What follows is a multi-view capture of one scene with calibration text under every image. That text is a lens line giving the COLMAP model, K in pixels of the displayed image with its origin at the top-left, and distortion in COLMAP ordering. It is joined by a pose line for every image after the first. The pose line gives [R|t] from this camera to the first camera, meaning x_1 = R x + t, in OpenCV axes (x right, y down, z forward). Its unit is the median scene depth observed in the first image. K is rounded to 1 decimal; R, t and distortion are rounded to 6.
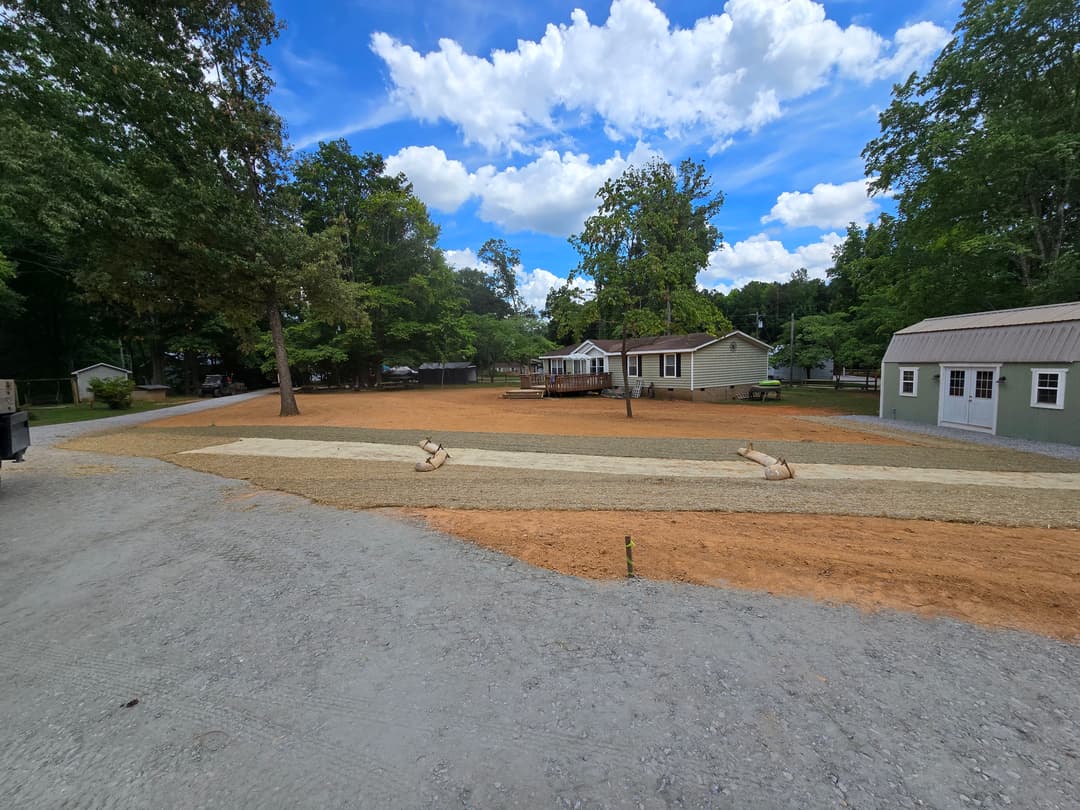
lens RADIAL K [[441.4, 0, 540.3], [0, 441.4, 395.4], [0, 0, 1]] dist [-0.002182, 0.000033]
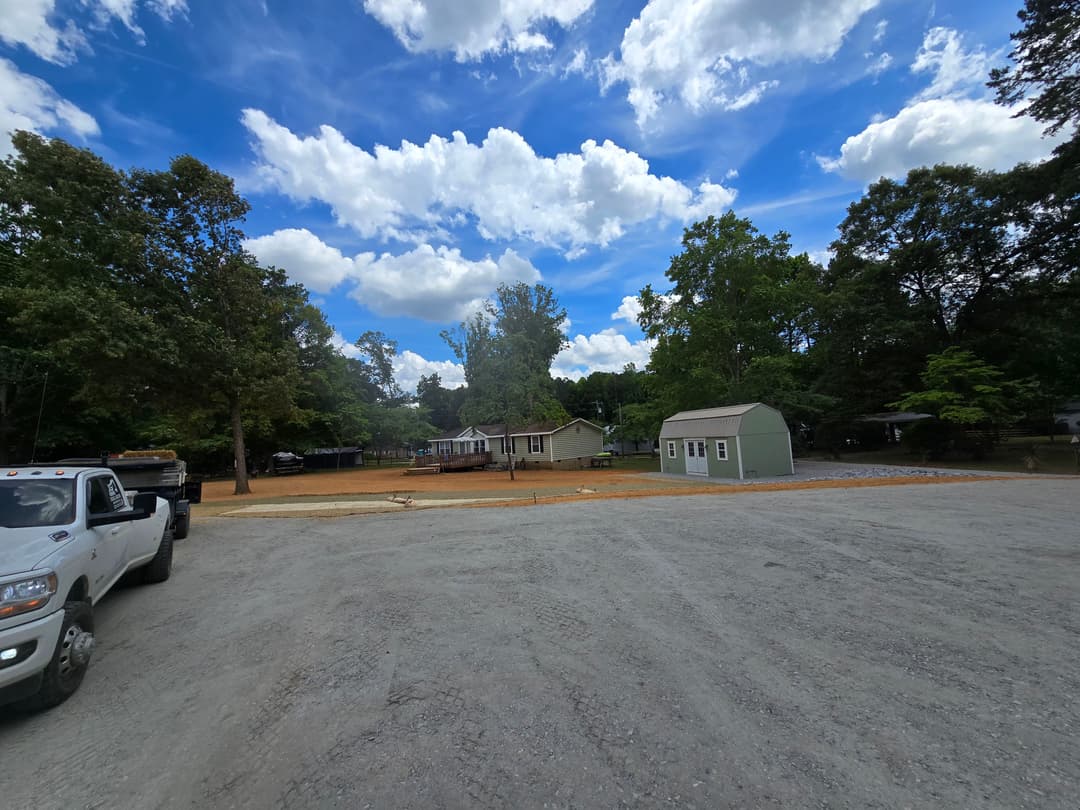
lens RADIAL K [[441.4, 0, 533.5], [0, 441.4, 402.3], [0, 0, 1]] dist [-0.002182, 0.000033]
pose [[0.958170, -0.002854, 0.286186, -0.083228], [0.050104, 0.986180, -0.157918, 0.015894], [-0.281780, 0.165652, 0.945071, -0.250708]]
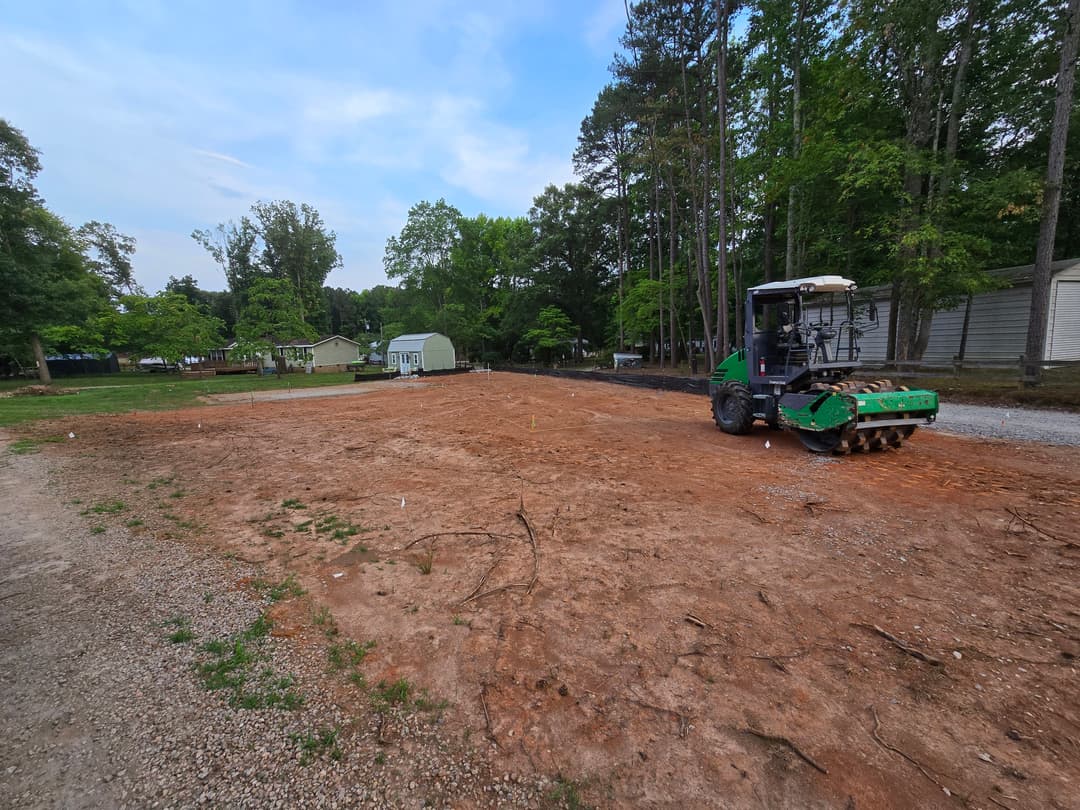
lens RADIAL K [[441.4, 0, 536.3], [0, 441.4, 409.8], [0, 0, 1]] dist [-0.002182, 0.000033]
pose [[0.737538, -0.093252, 0.668836, -0.188581], [0.055123, 0.995428, 0.078001, 0.060505], [-0.673052, -0.020660, 0.739306, -0.824920]]
